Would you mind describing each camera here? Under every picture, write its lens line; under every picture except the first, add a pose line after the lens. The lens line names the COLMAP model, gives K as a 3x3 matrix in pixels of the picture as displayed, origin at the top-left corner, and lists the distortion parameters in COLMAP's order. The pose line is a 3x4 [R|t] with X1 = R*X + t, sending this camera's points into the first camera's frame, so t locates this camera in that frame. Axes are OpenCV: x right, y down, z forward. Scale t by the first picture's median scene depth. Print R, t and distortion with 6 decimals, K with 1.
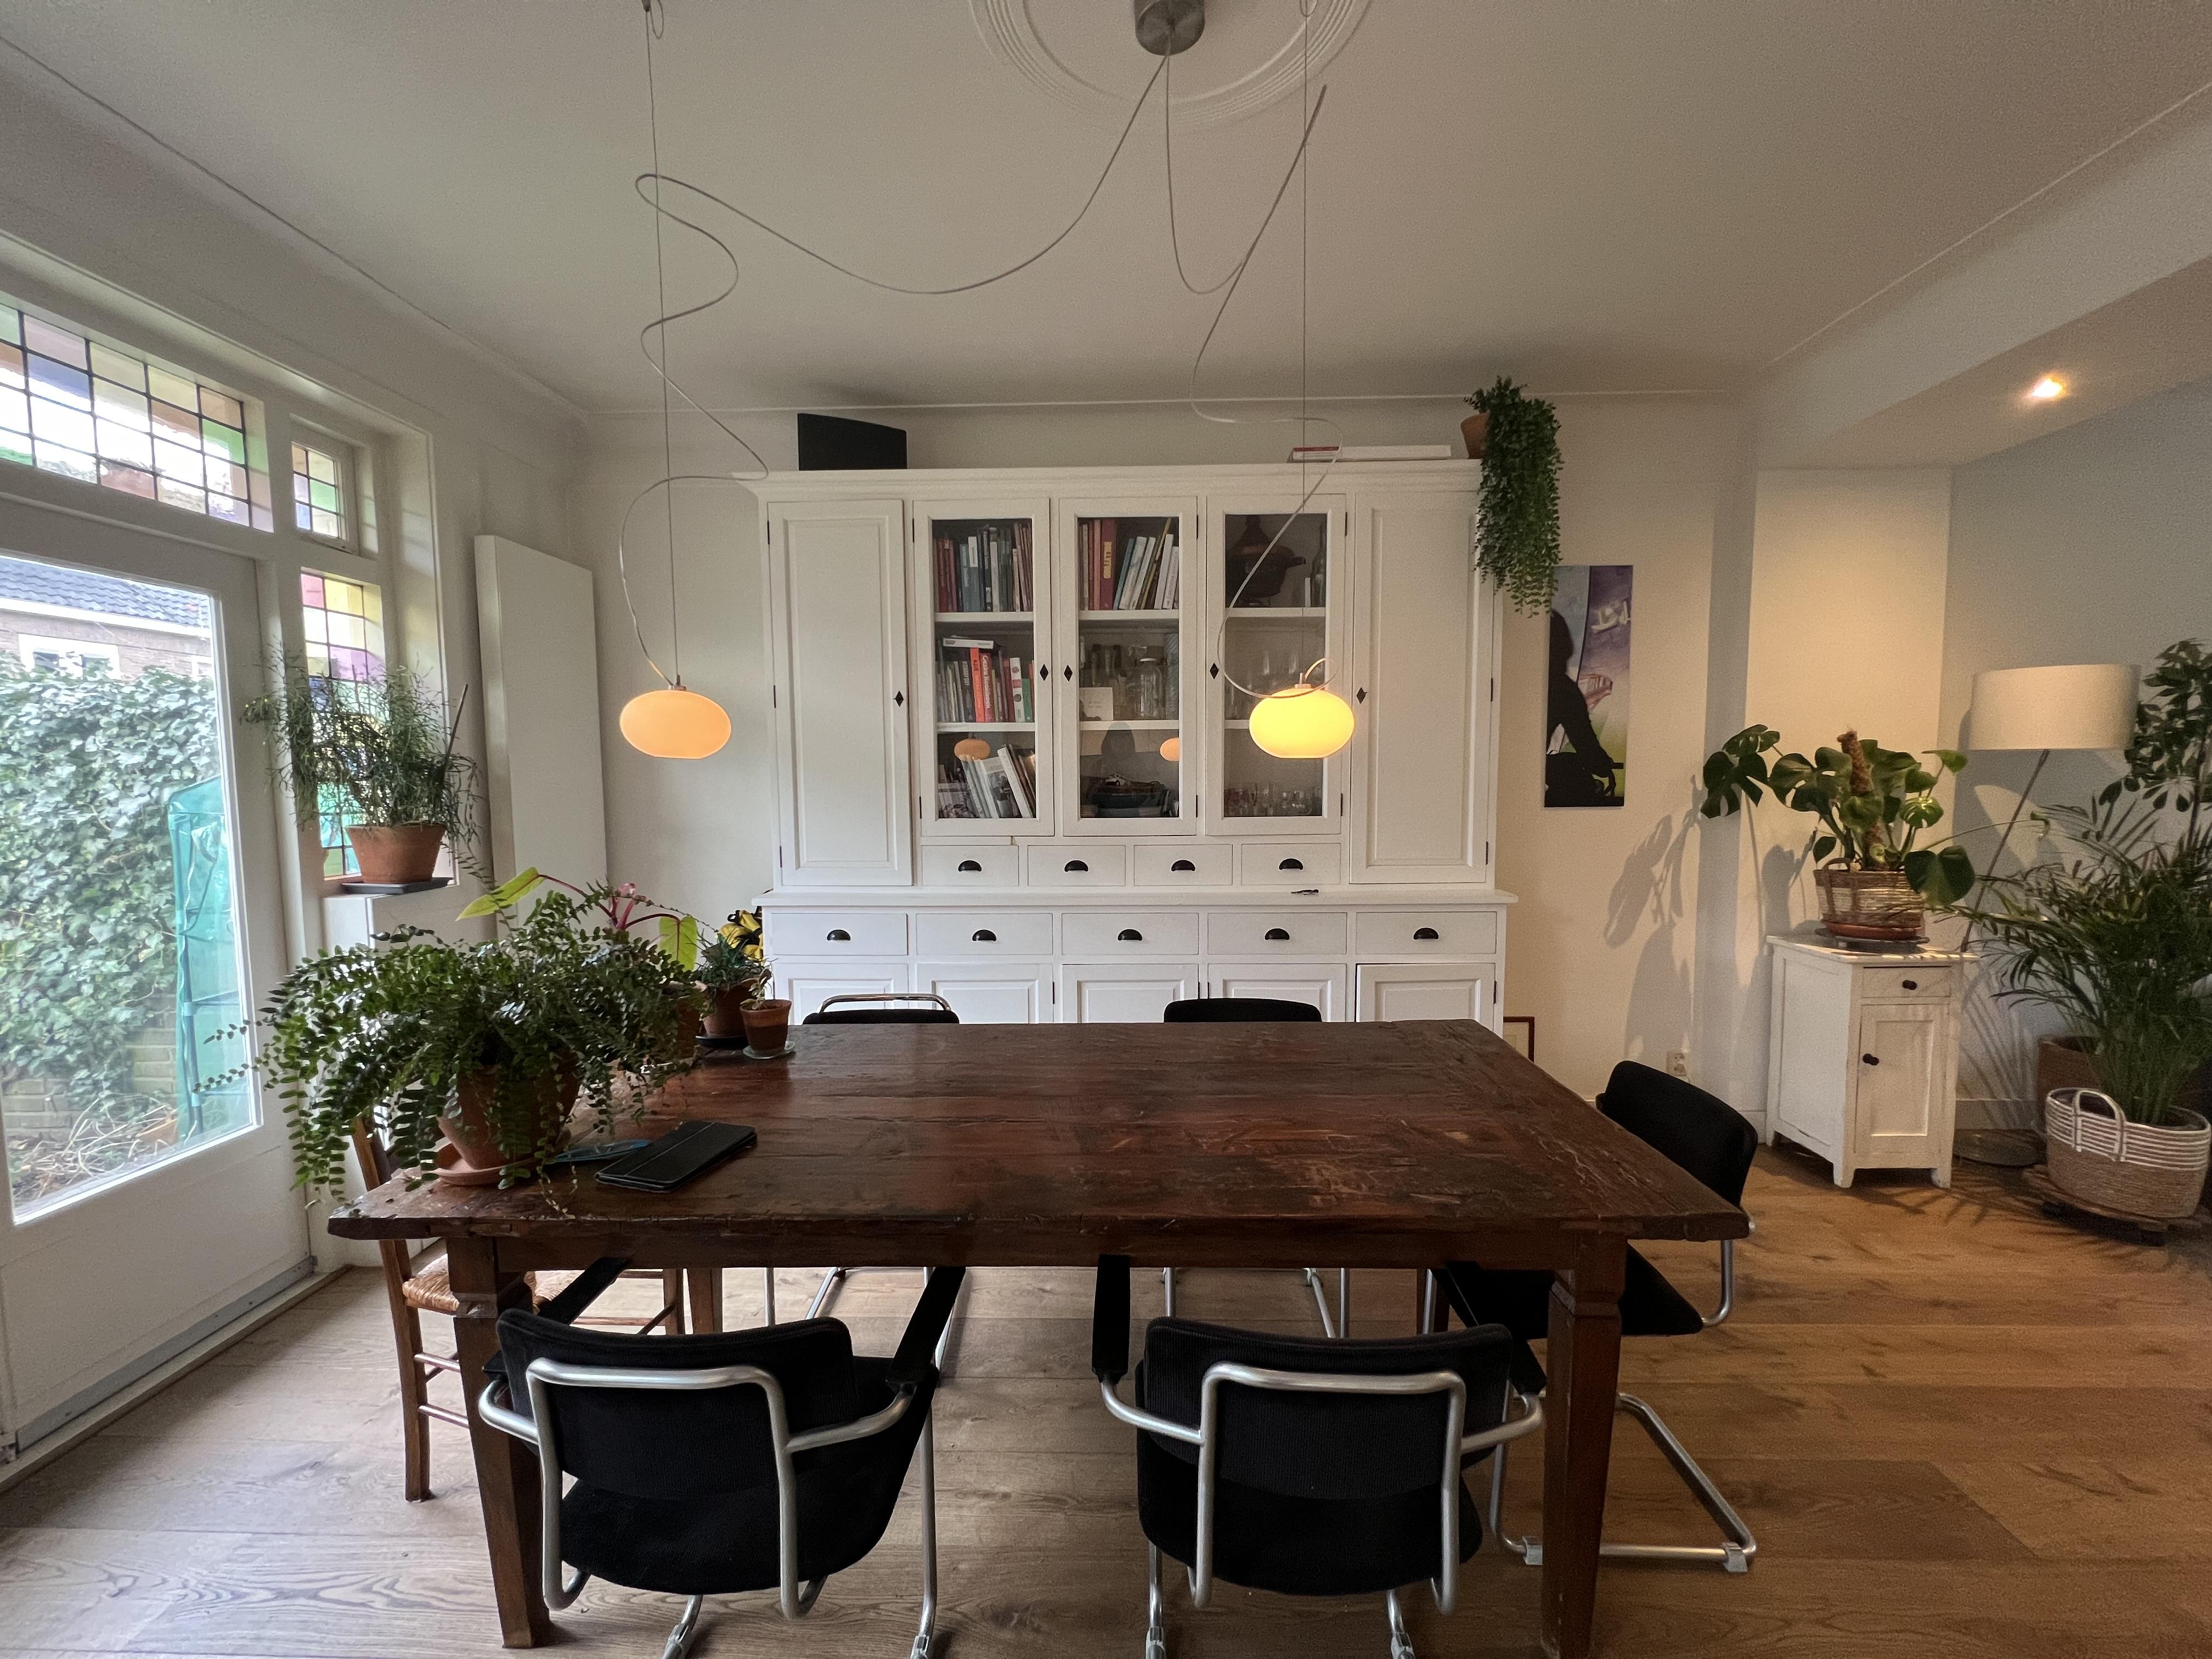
lens RADIAL K [[881.1, 0, 1103.4], [0, 881.1, 836.4], [0, 0, 1]] dist [-0.000641, -0.000026]
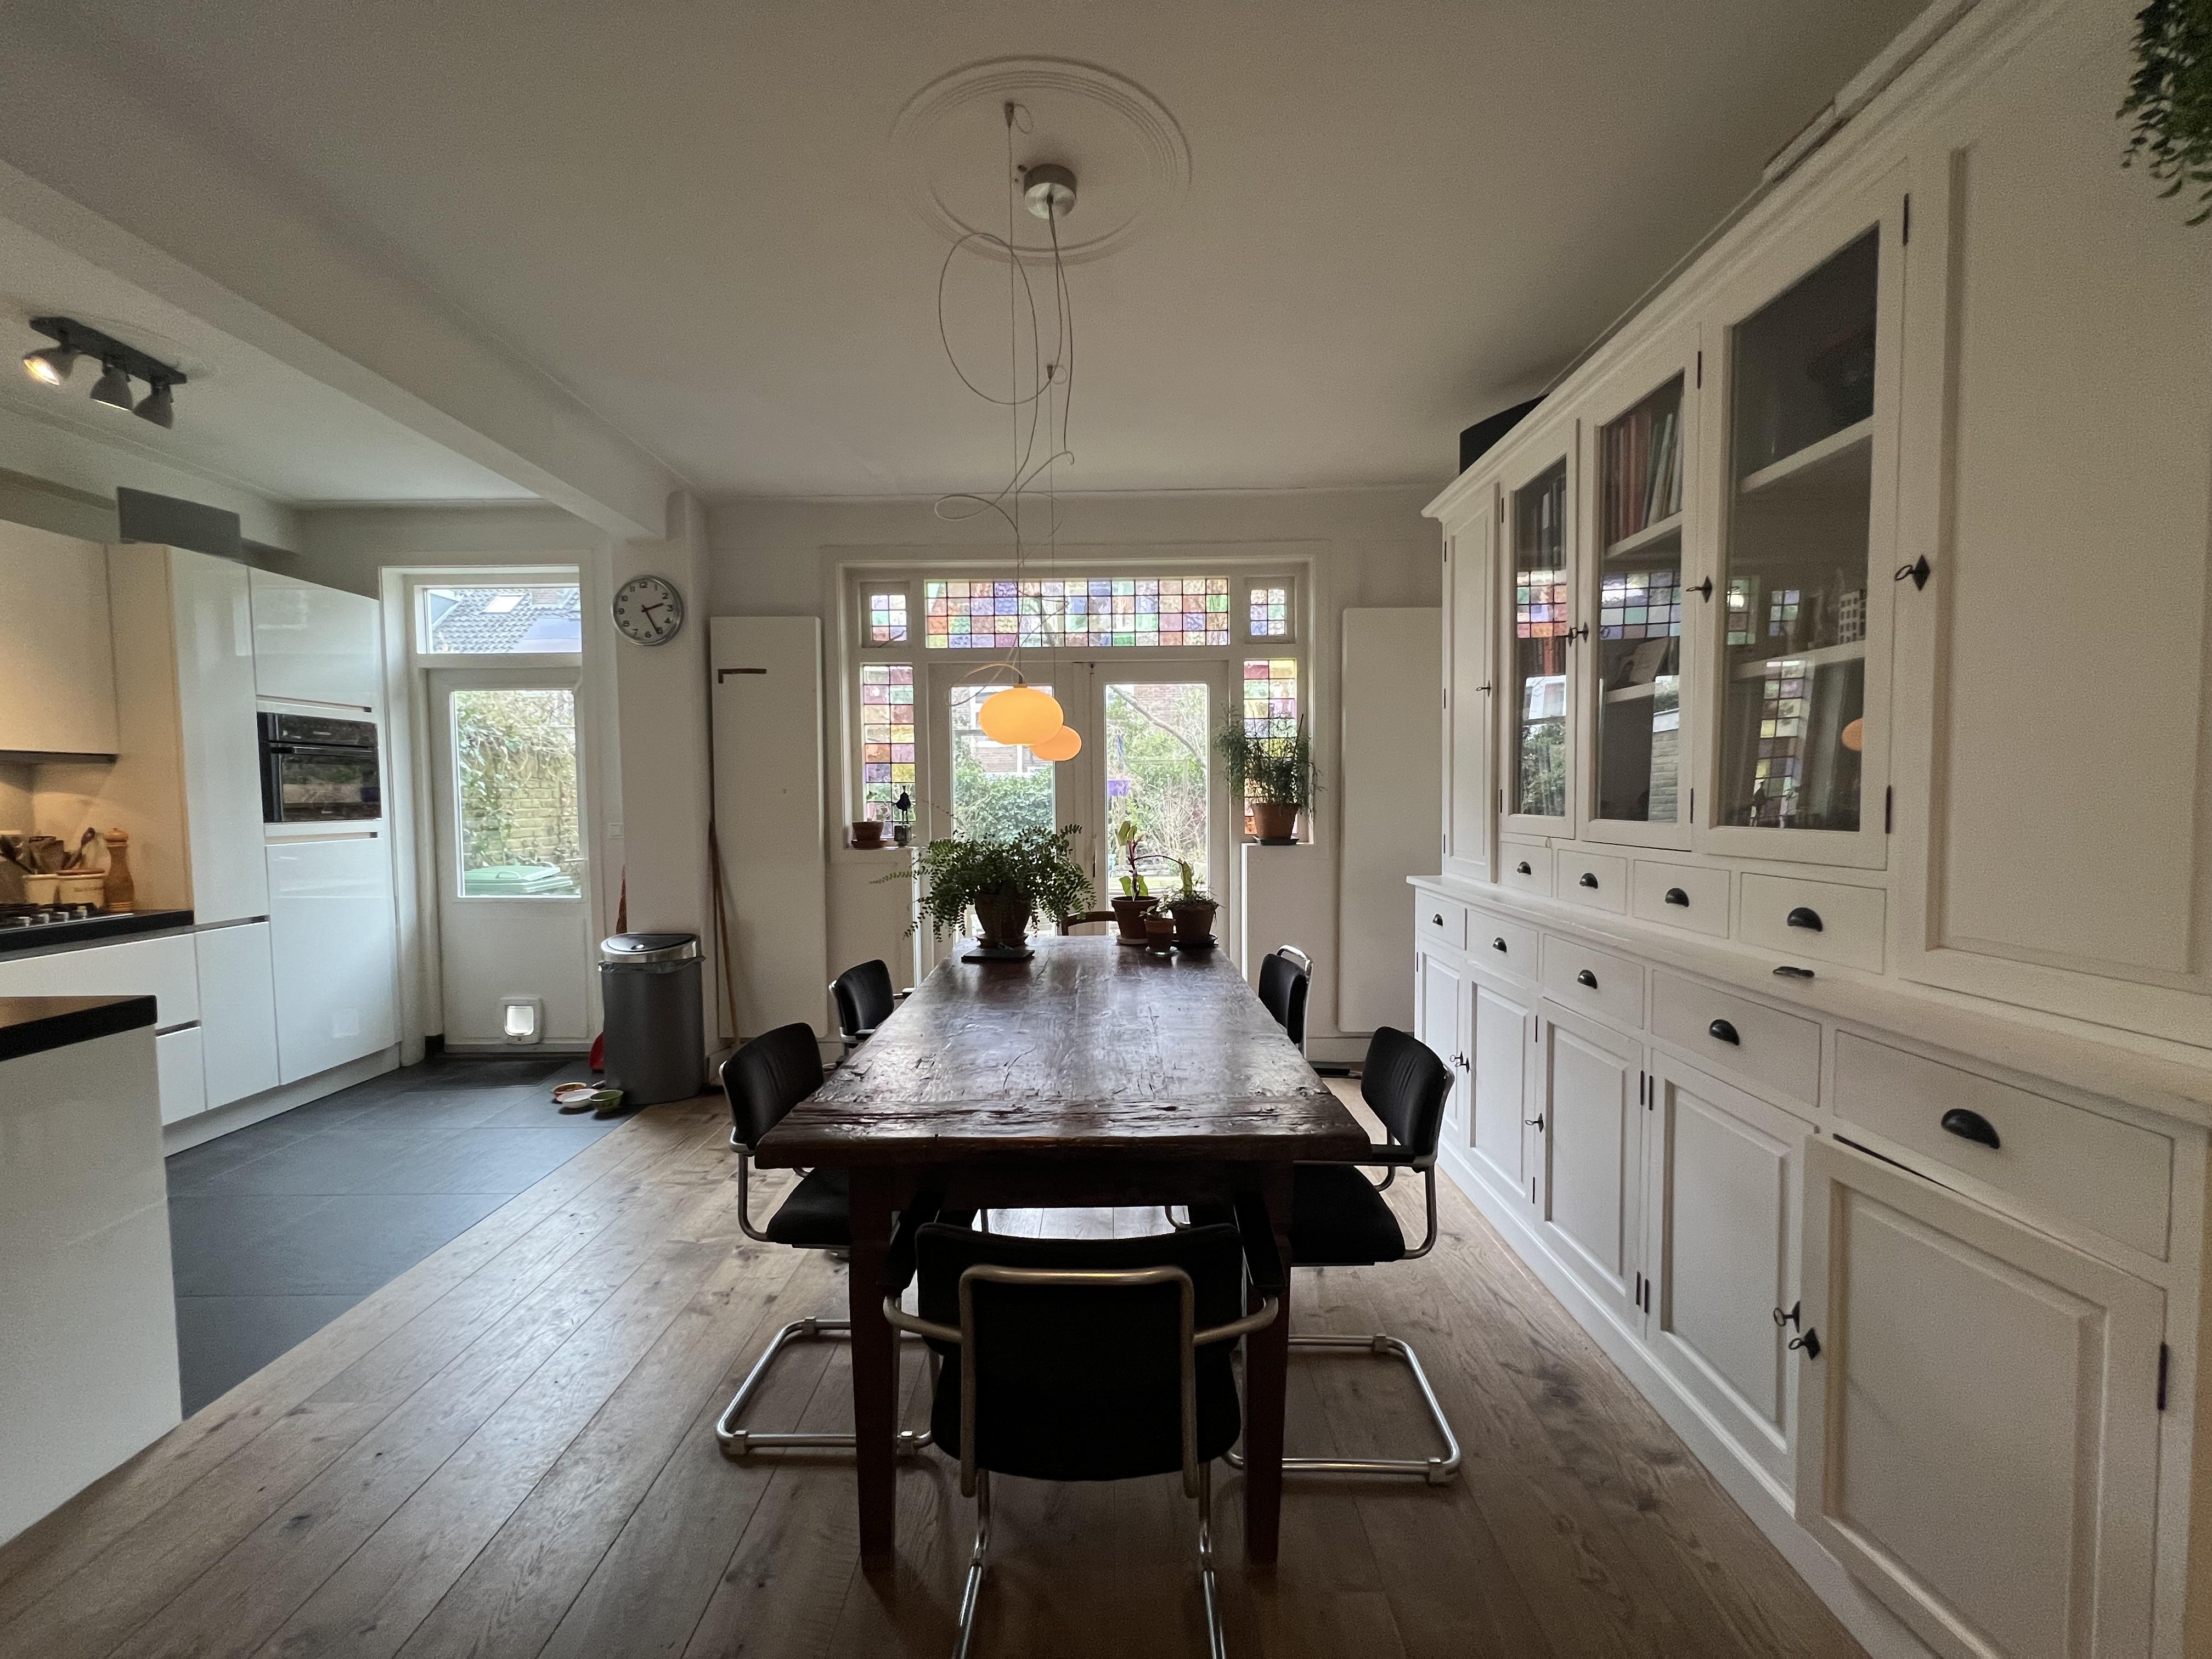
lens RADIAL K [[884.7, 0, 1109.7], [0, 884.7, 839.0], [0, 0, 1]] dist [-0.000808, 0.000137]
pose [[0.026288, 0.060595, -0.997816, 0.761564], [-0.063985, 0.996216, 0.058812, -0.022258], [0.997605, 0.062299, 0.030065, 0.578165]]
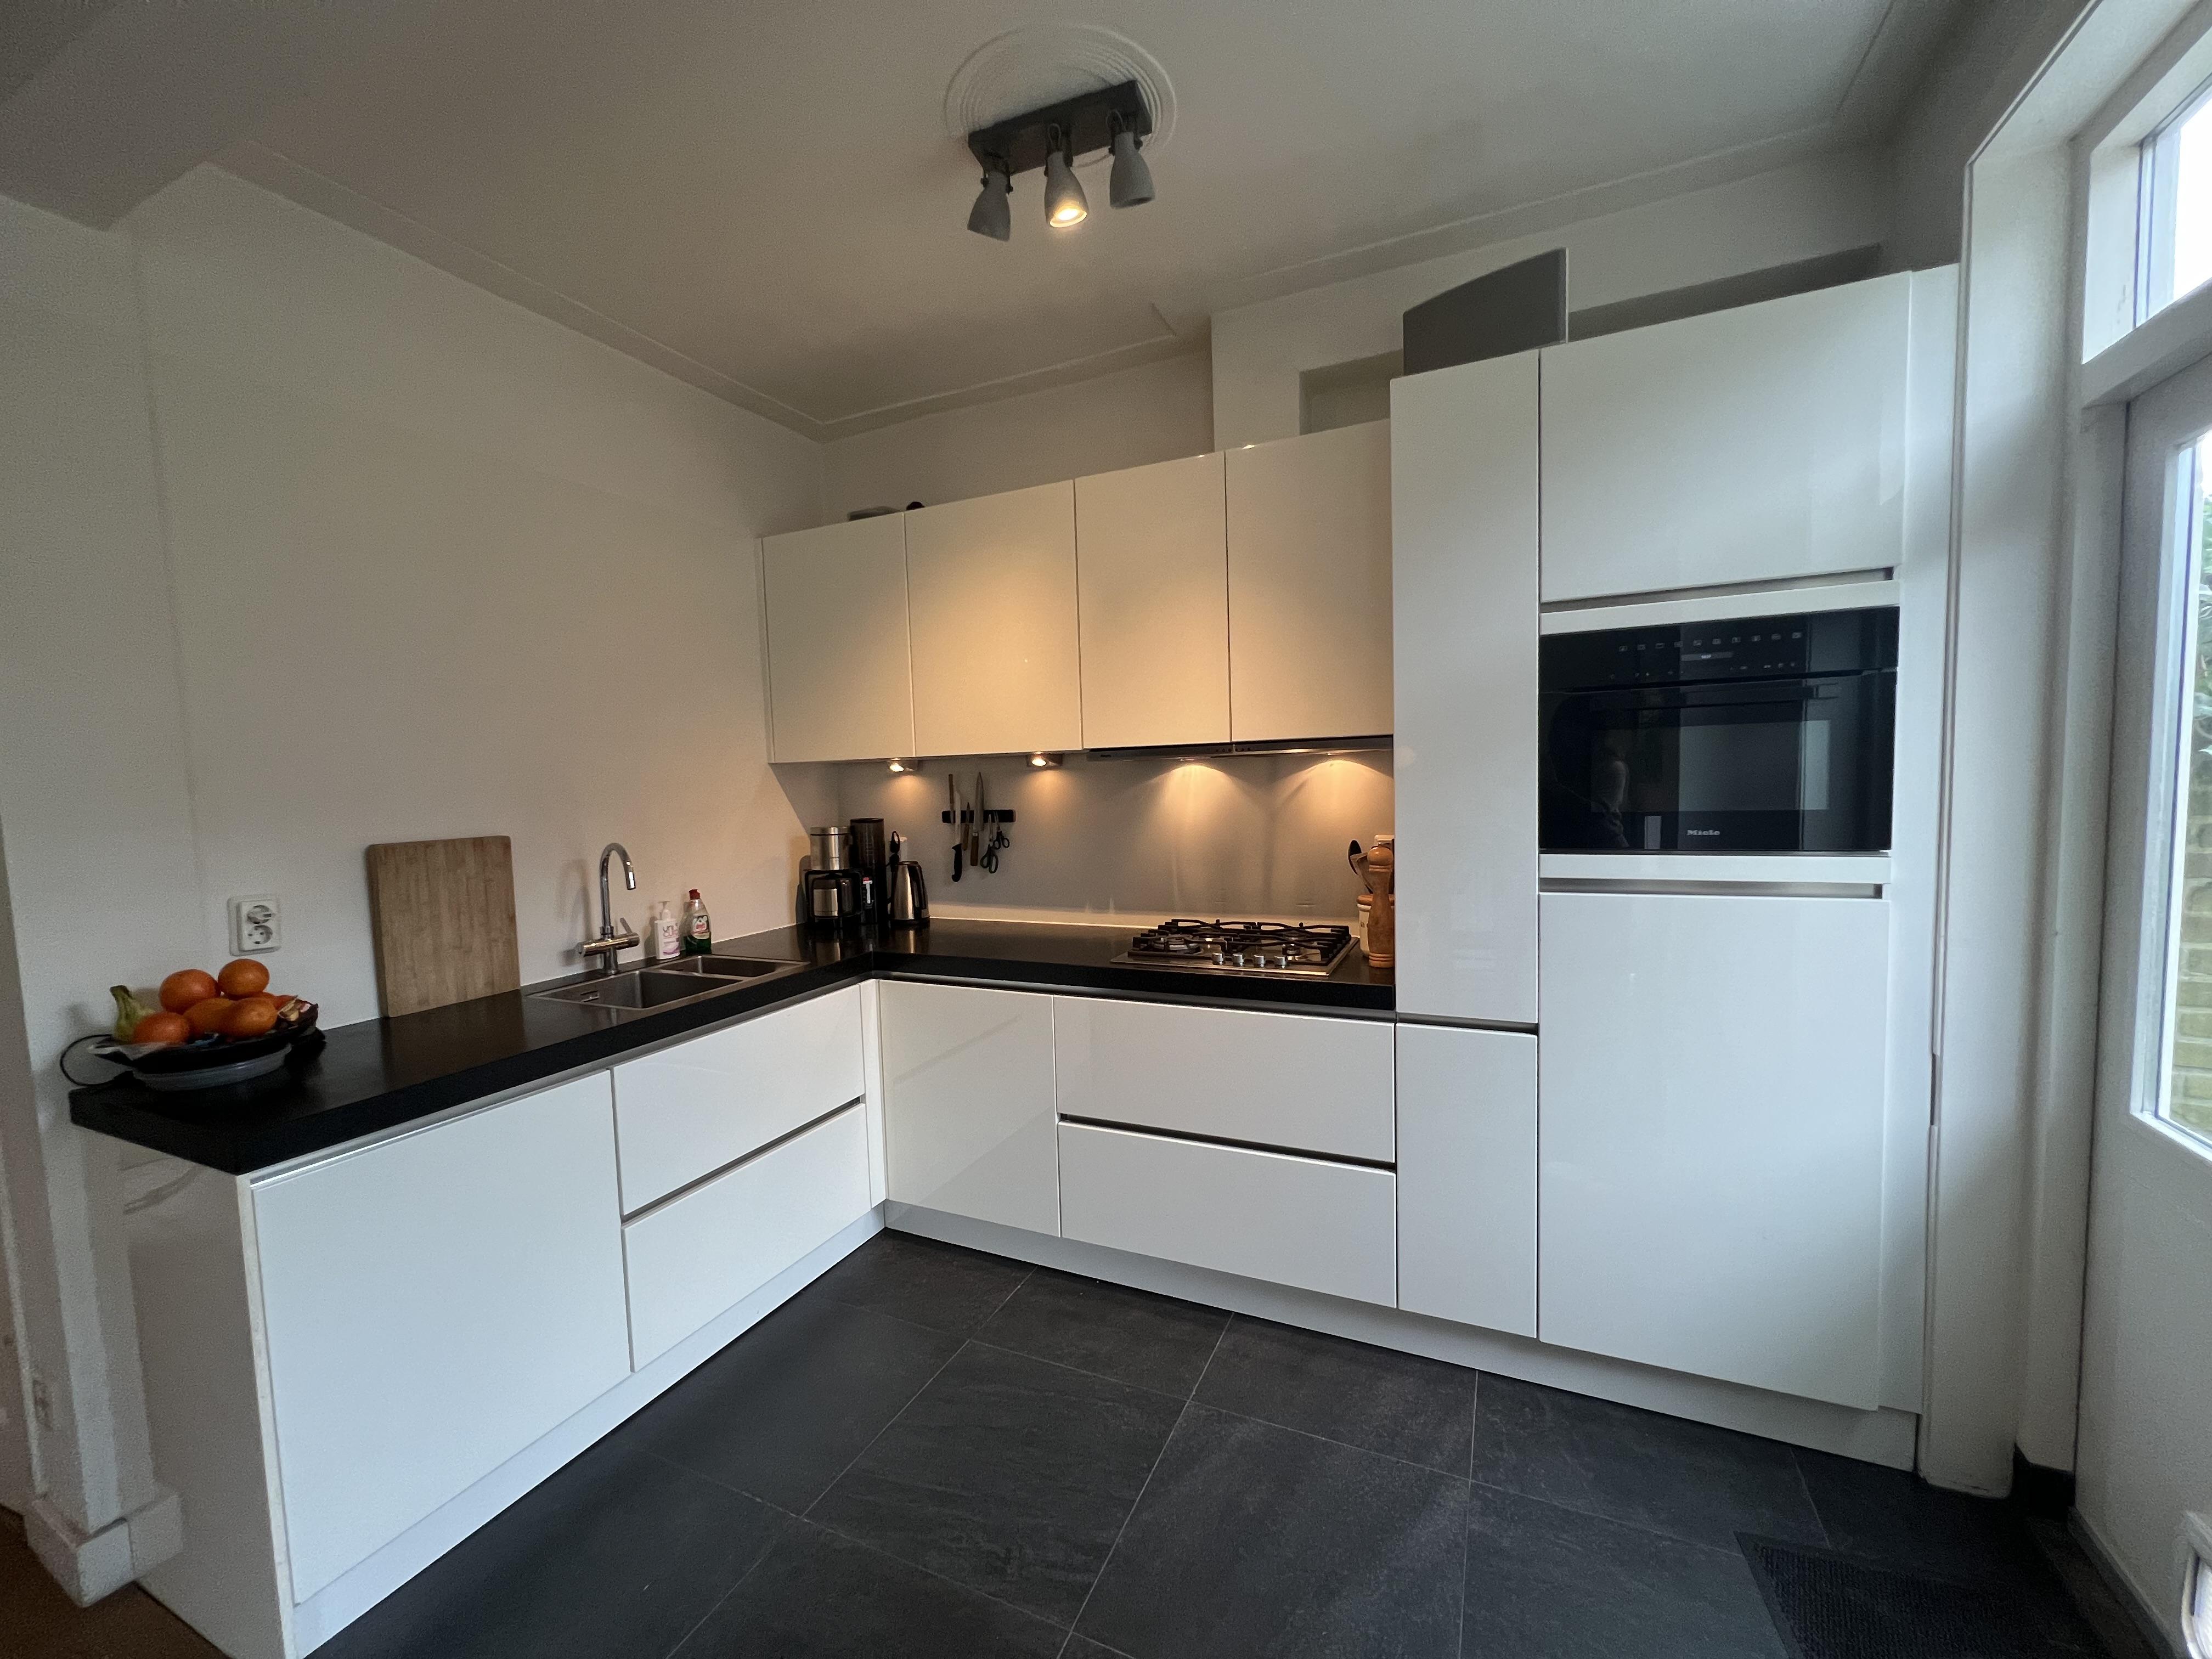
lens RADIAL K [[881.1, 0, 1096.9], [0, 881.1, 839.8], [0, 0, 1]] dist [-0.000641, -0.000026]
pose [[-0.917373, 0.008786, 0.397932, -0.484554], [0.068818, 0.988201, 0.136831, -0.013617], [-0.392034, 0.152910, -0.907154, 0.133396]]
